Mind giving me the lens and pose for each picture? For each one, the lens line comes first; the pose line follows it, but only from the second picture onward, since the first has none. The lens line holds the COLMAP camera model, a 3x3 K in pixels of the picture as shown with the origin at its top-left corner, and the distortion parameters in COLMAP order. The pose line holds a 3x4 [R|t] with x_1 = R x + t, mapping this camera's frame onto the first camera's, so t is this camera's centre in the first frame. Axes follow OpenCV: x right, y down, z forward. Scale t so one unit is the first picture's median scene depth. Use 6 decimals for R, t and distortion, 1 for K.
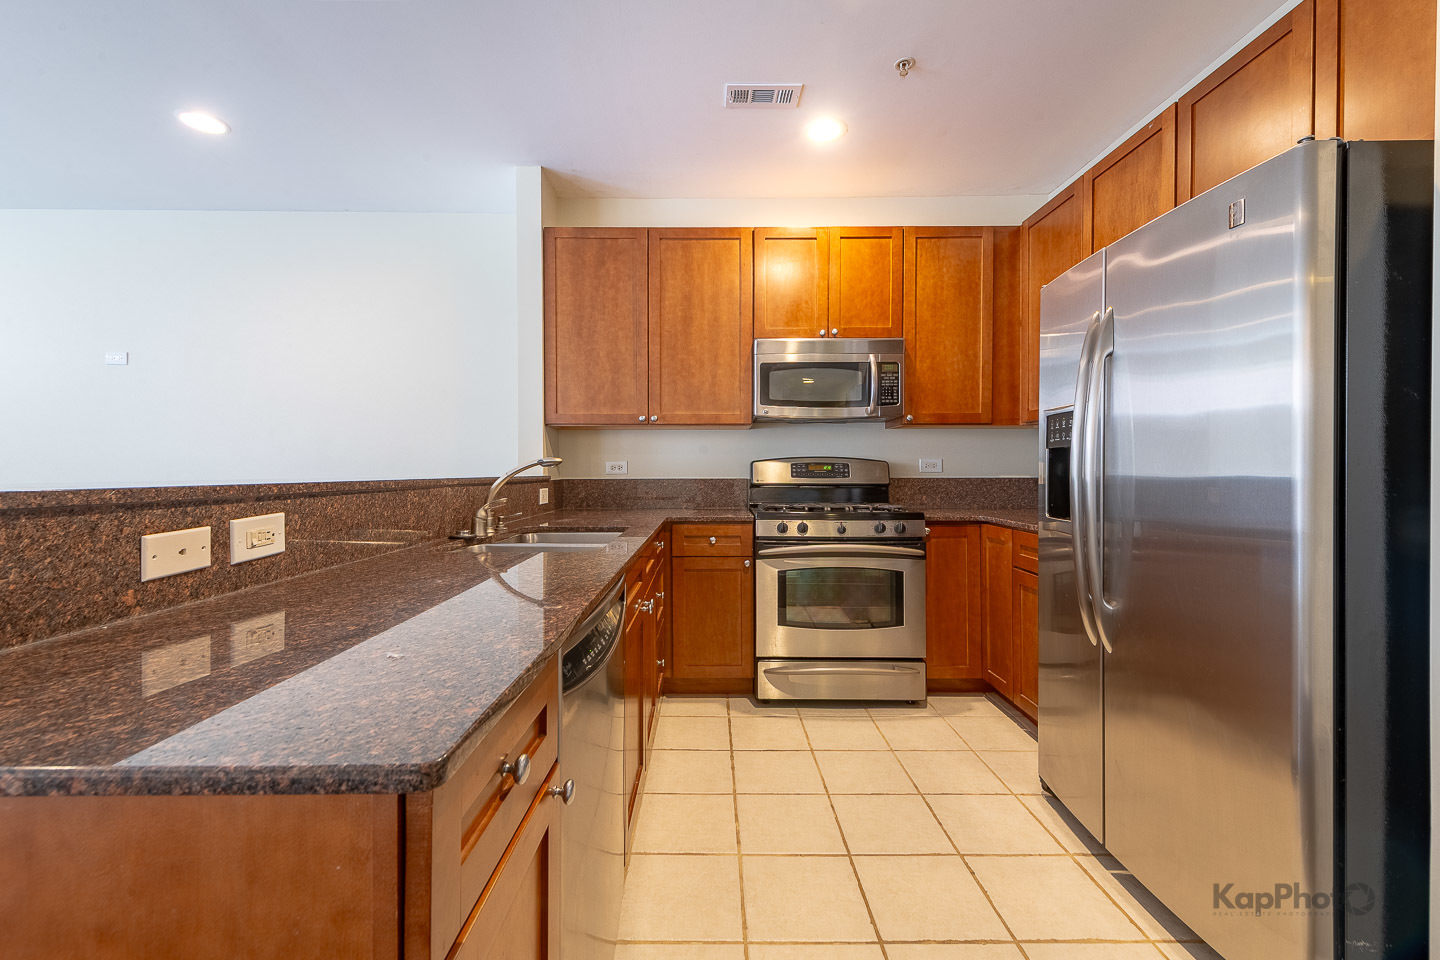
lens RADIAL K [[630.3, 0, 662.0], [0, 630.3, 475.2], [0, 0, 1]] dist [0.015515, -0.000334]
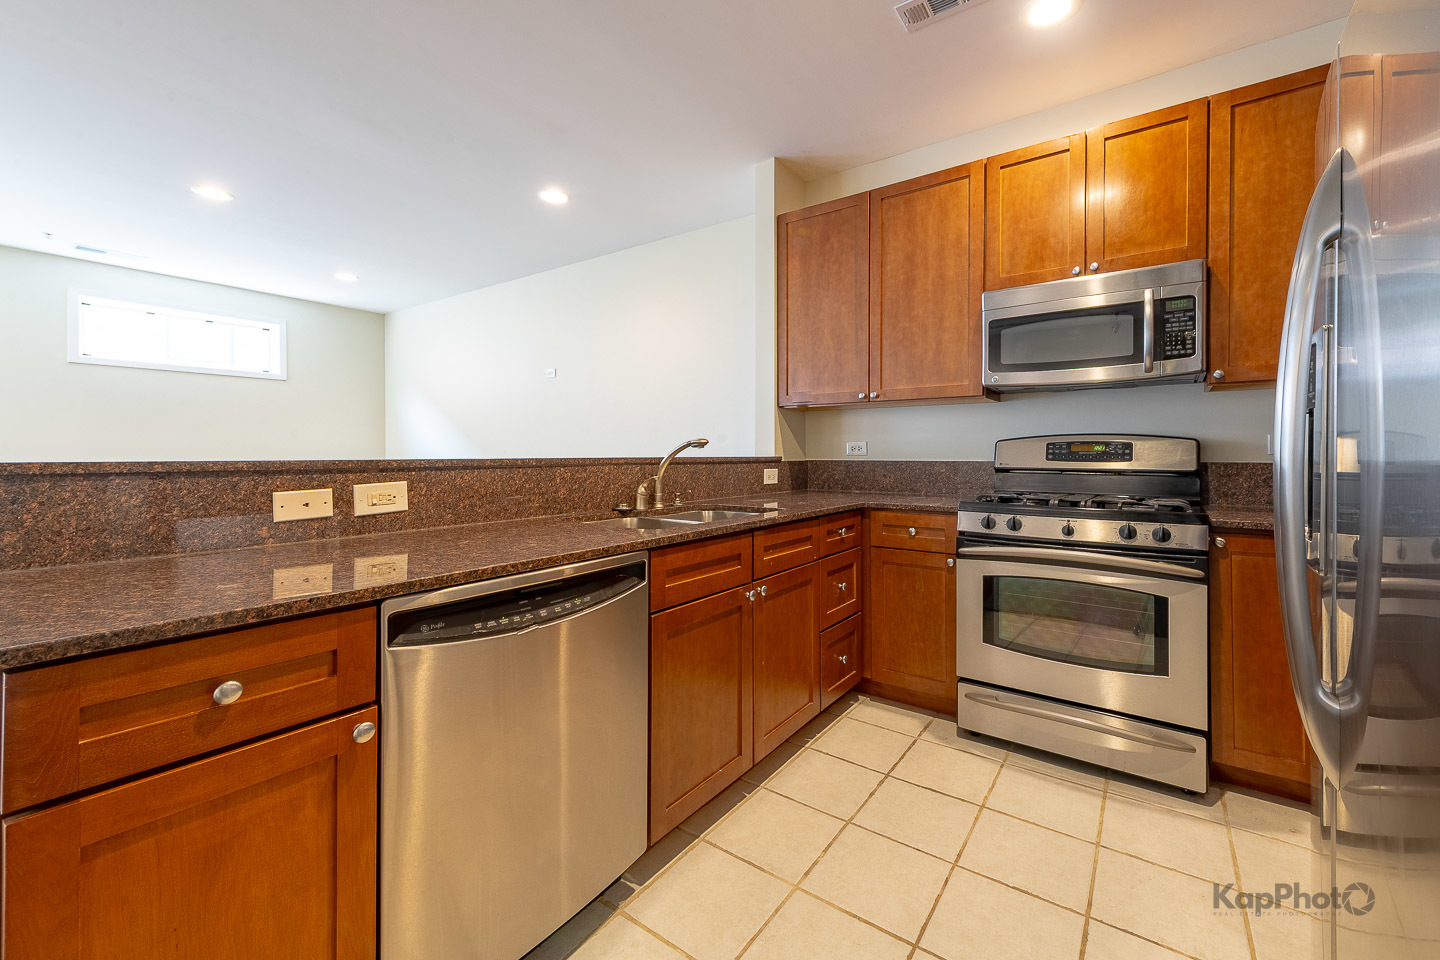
lens RADIAL K [[598.4, 0, 723.3], [0, 598.4, 455.9], [0, 0, 1]] dist [0.002463, 0.000008]
pose [[0.814803, 0.004661, -0.579719, 0.339169], [-0.006117, 0.999981, -0.000558, 0.000690], [0.579706, 0.004001, 0.814816, 0.170688]]
